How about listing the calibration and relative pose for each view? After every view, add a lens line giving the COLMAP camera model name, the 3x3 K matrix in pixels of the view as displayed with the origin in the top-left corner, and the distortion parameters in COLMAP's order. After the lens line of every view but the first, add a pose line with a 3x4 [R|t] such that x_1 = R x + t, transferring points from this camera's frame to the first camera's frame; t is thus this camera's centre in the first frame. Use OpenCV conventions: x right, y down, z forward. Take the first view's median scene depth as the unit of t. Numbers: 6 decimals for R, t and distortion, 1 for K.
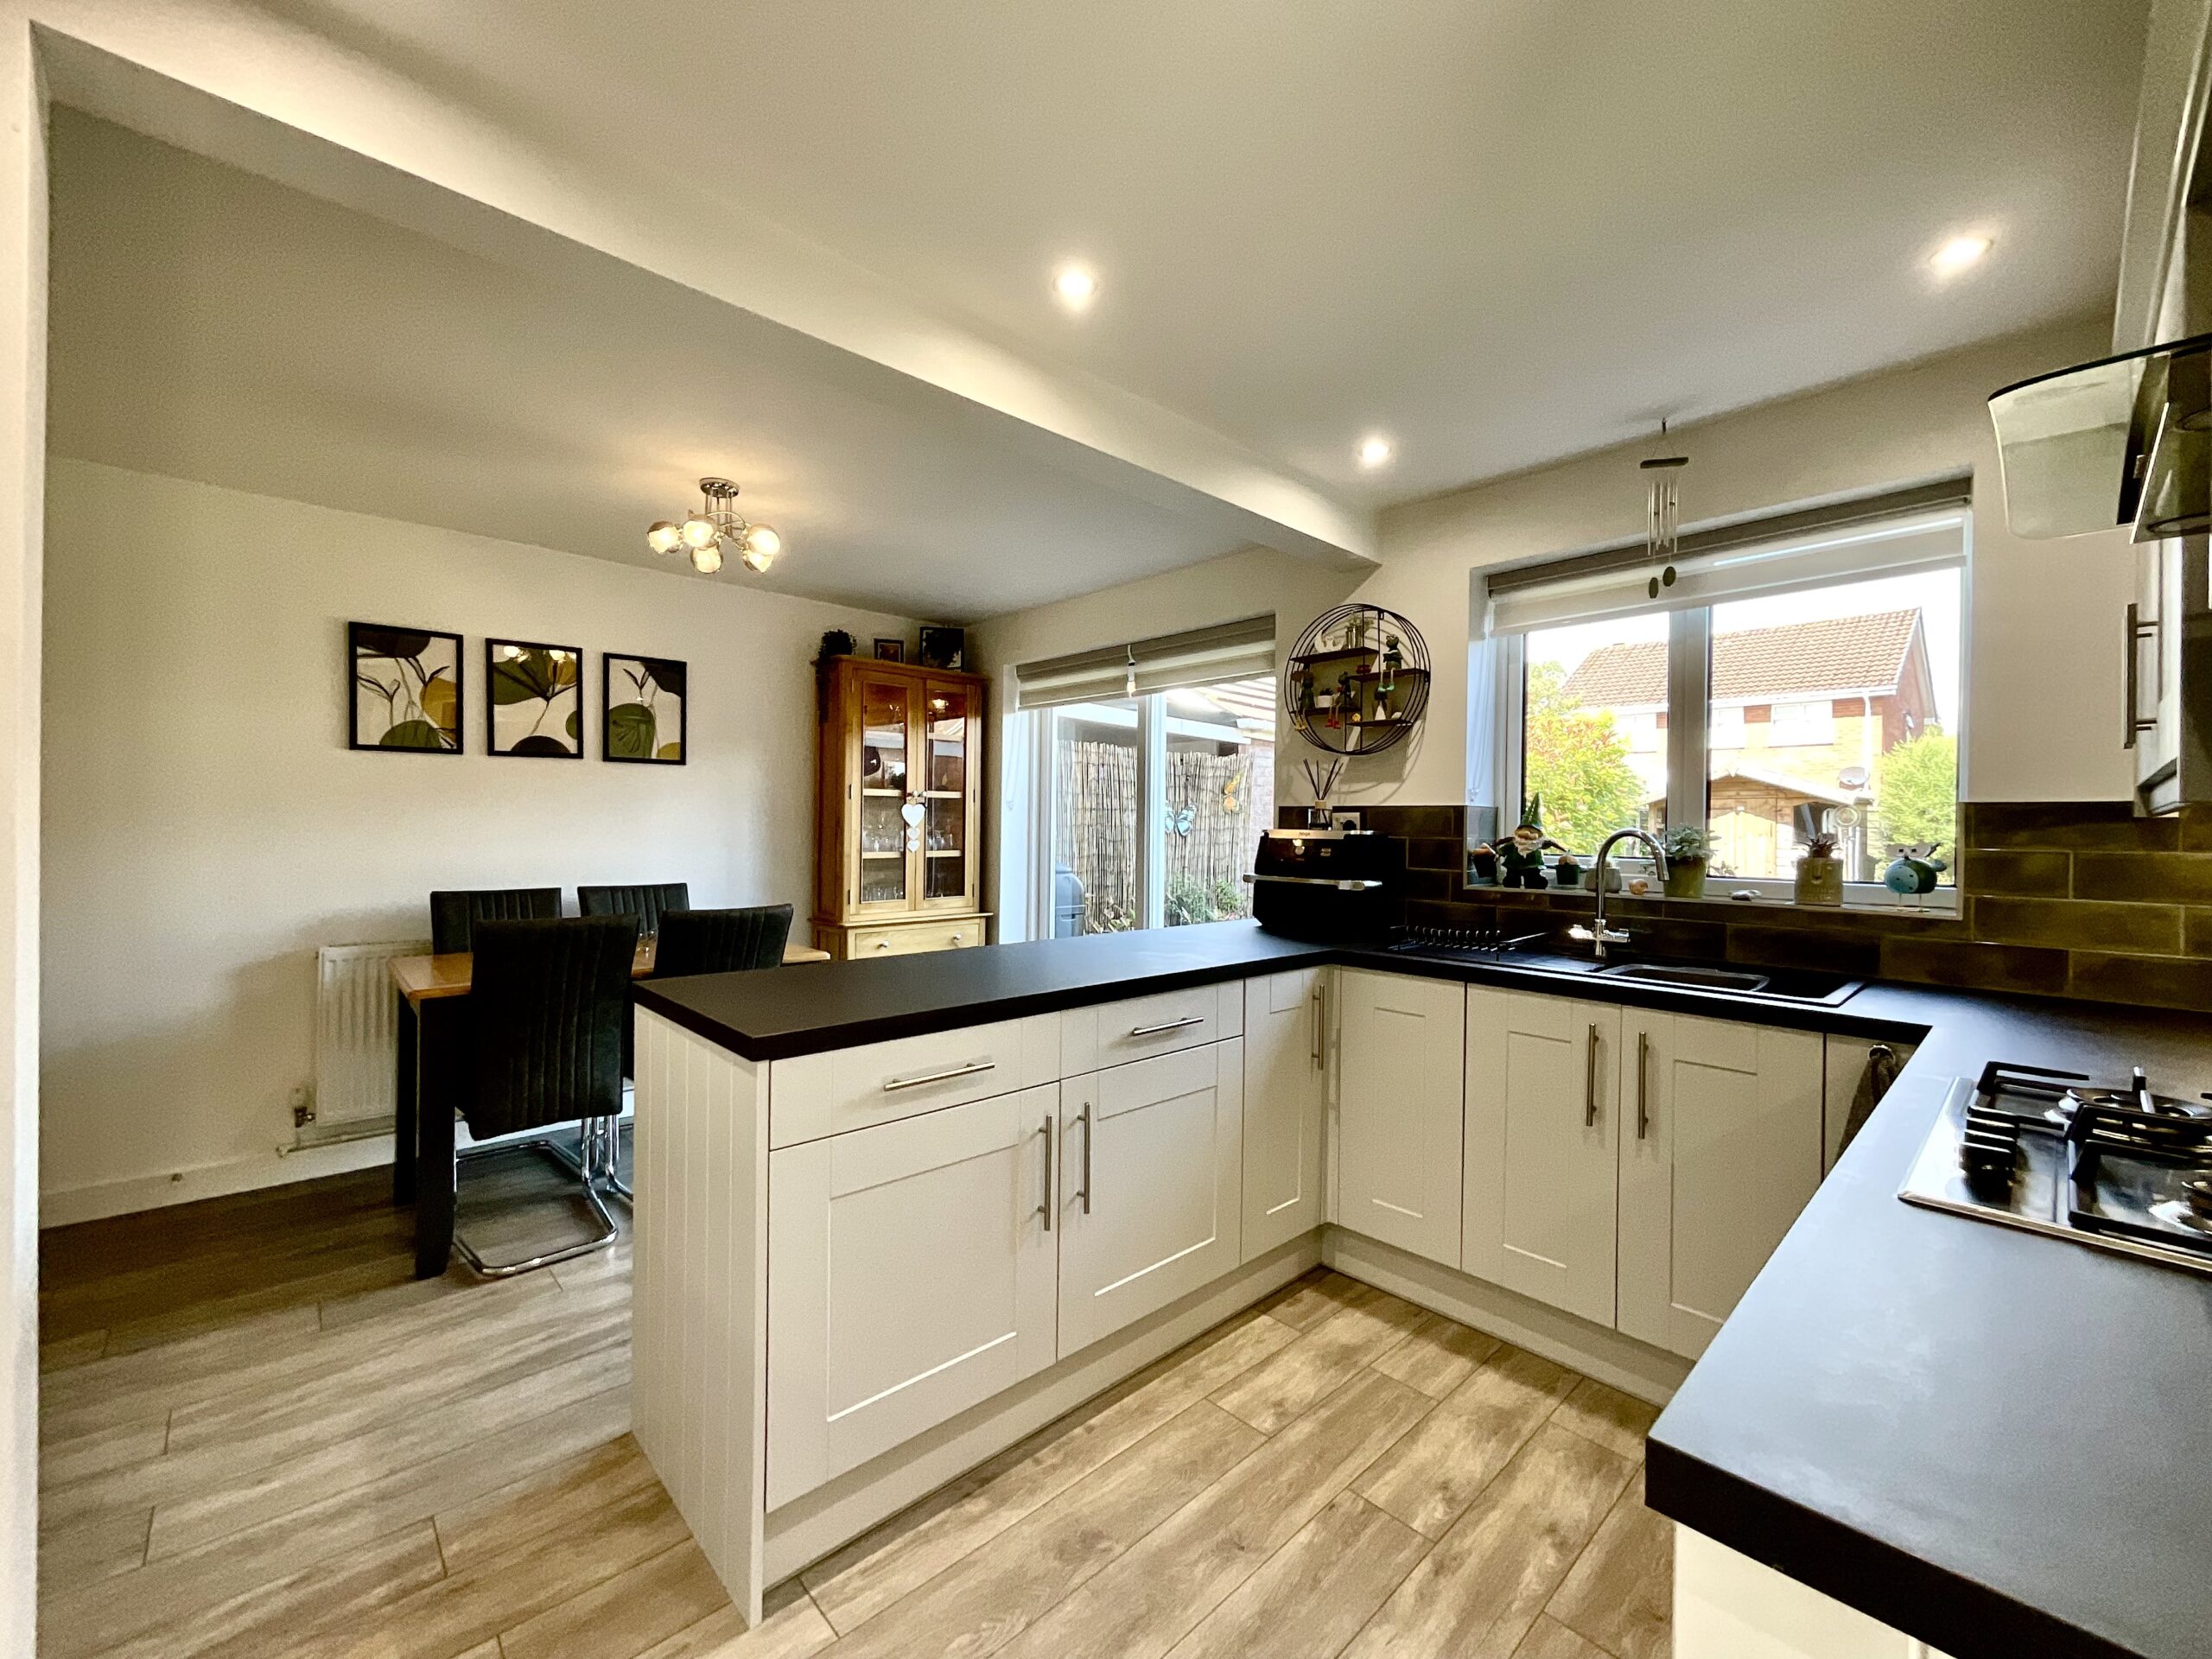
lens RADIAL K [[904.4, 0, 1099.3], [0, 904.4, 828.9], [0, 0, 1]] dist [-0.009191, 0.008181]
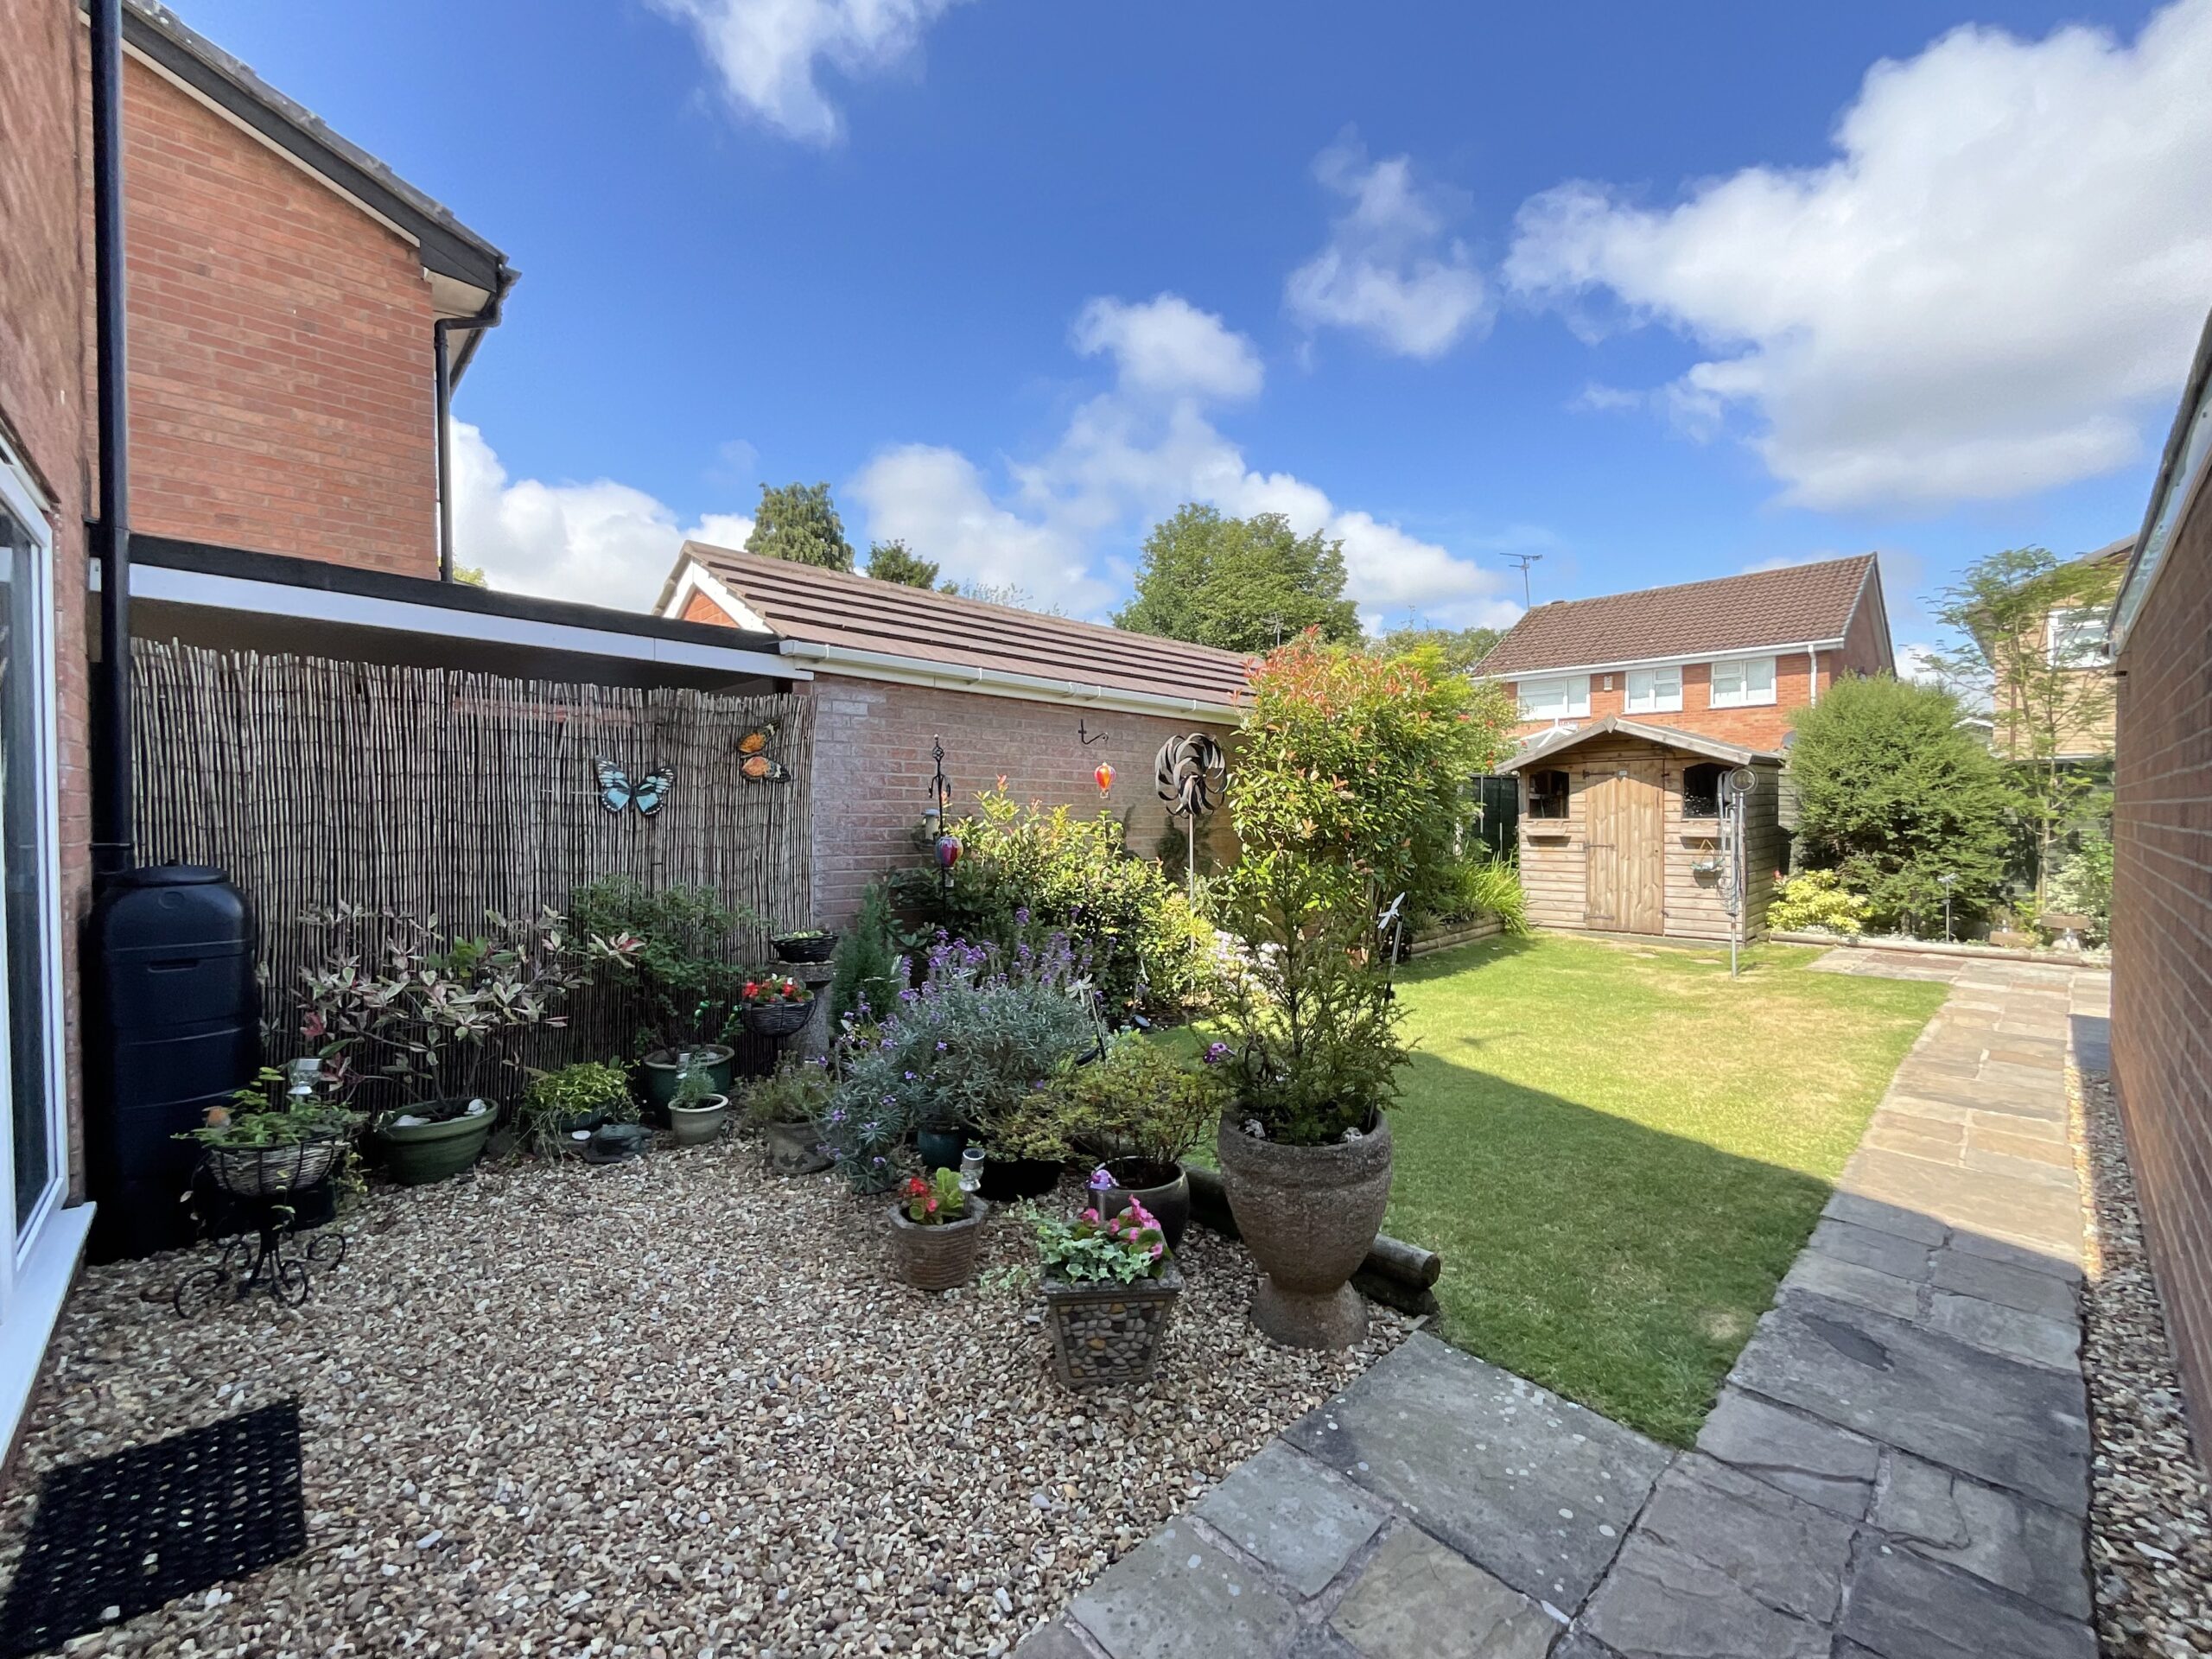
lens RADIAL K [[902.9, 0, 1102.4], [0, 902.9, 827.6], [0, 0, 1]] dist [-0.010519, 0.009773]
pose [[0.999808, -0.015656, 0.011786, 0.742540], [0.015454, 0.999735, 0.017044, 0.017795], [-0.012050, -0.016858, 0.999785, 0.618867]]
